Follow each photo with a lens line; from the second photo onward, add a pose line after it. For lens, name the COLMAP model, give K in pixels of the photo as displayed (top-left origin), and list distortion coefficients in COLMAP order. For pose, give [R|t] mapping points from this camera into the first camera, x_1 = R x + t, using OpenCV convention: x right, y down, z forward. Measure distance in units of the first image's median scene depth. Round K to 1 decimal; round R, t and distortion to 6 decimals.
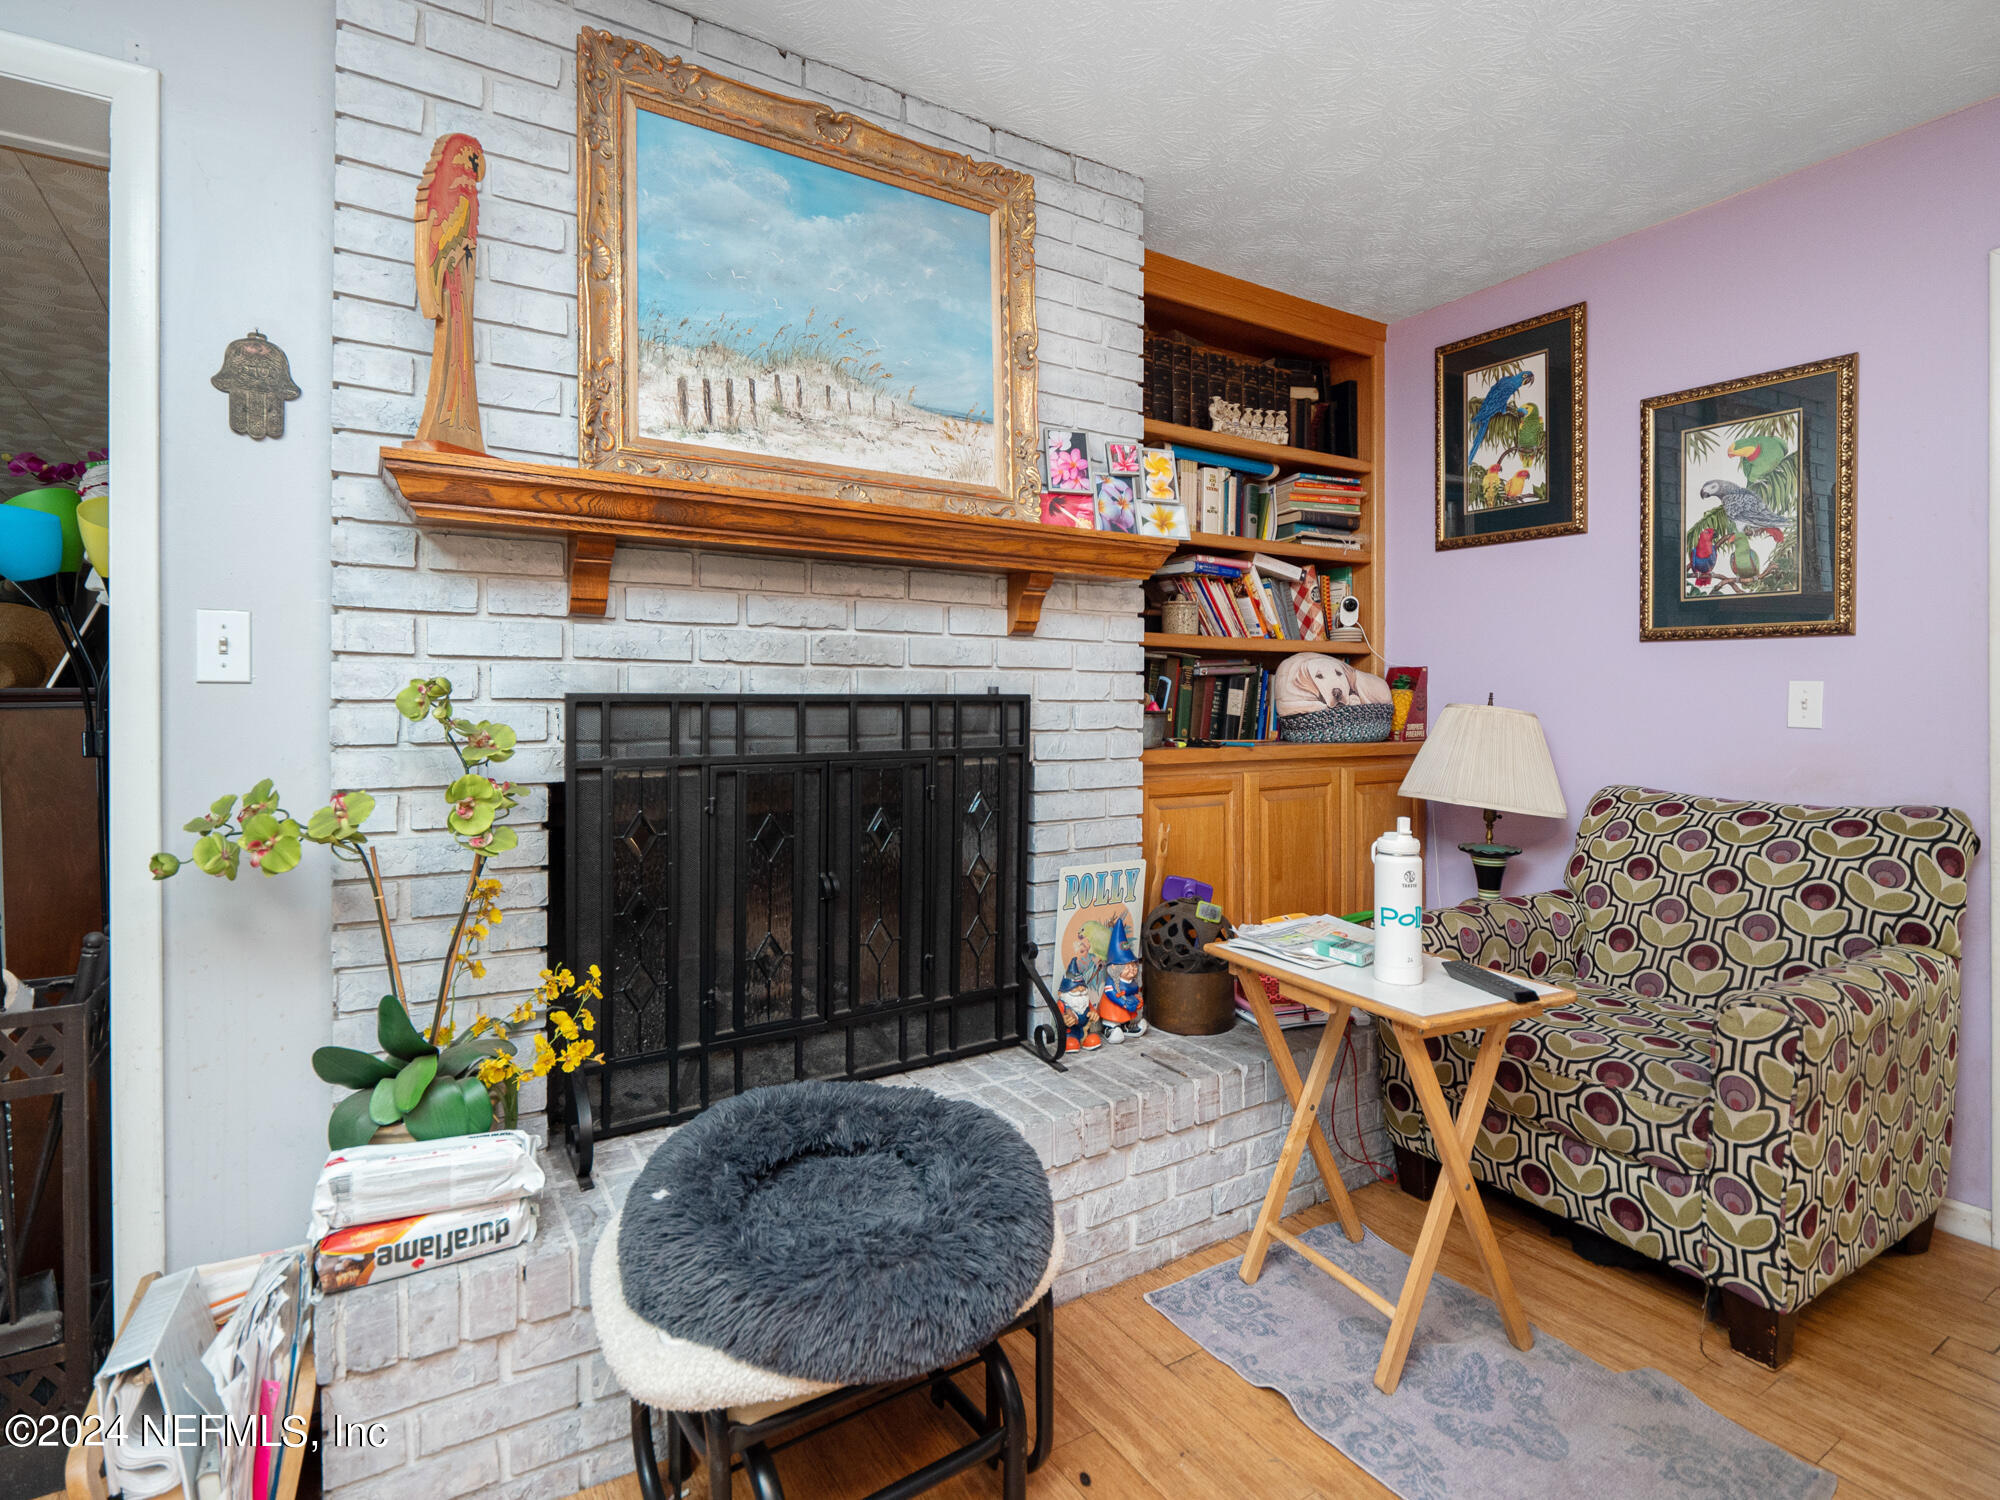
lens RADIAL K [[997.6, 0, 1006.5], [0, 997.6, 709.2], [0, 0, 1]] dist [-0.007306, -0.005492]
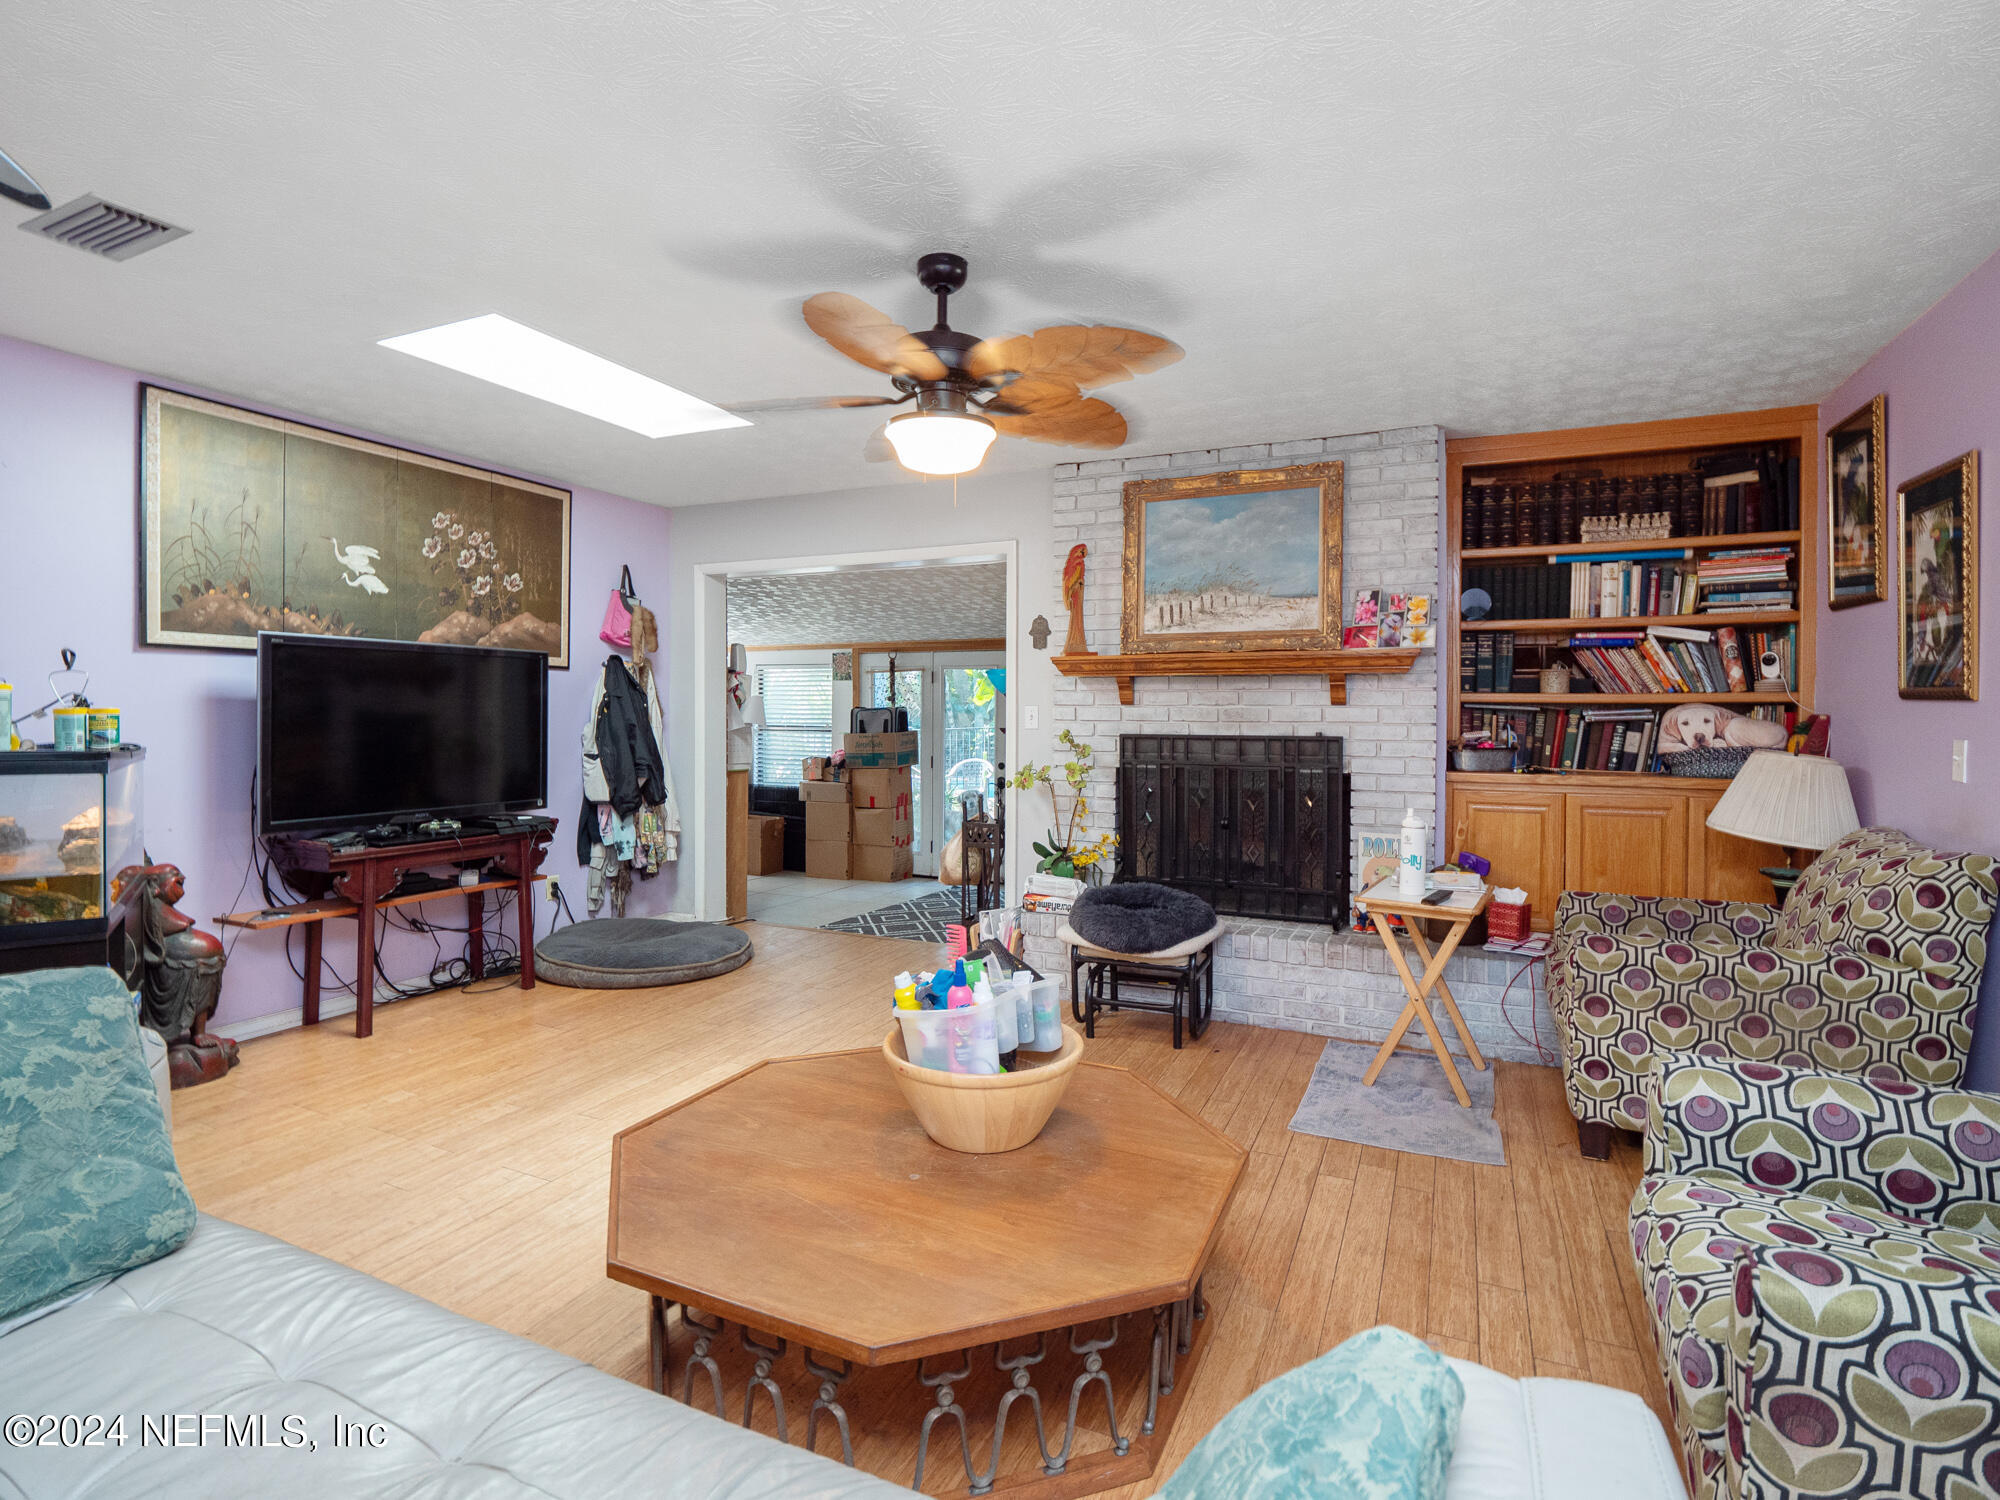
lens RADIAL K [[997.6, 0, 993.4], [0, 997.6, 727.7], [0, 0, 1]] dist [-0.007306, -0.005492]
pose [[0.543136, 0.018479, -0.839441, 1.346178], [-0.009935, 0.999829, 0.015581, -0.058583], [0.839586, -0.000123, 0.543227, -0.611439]]
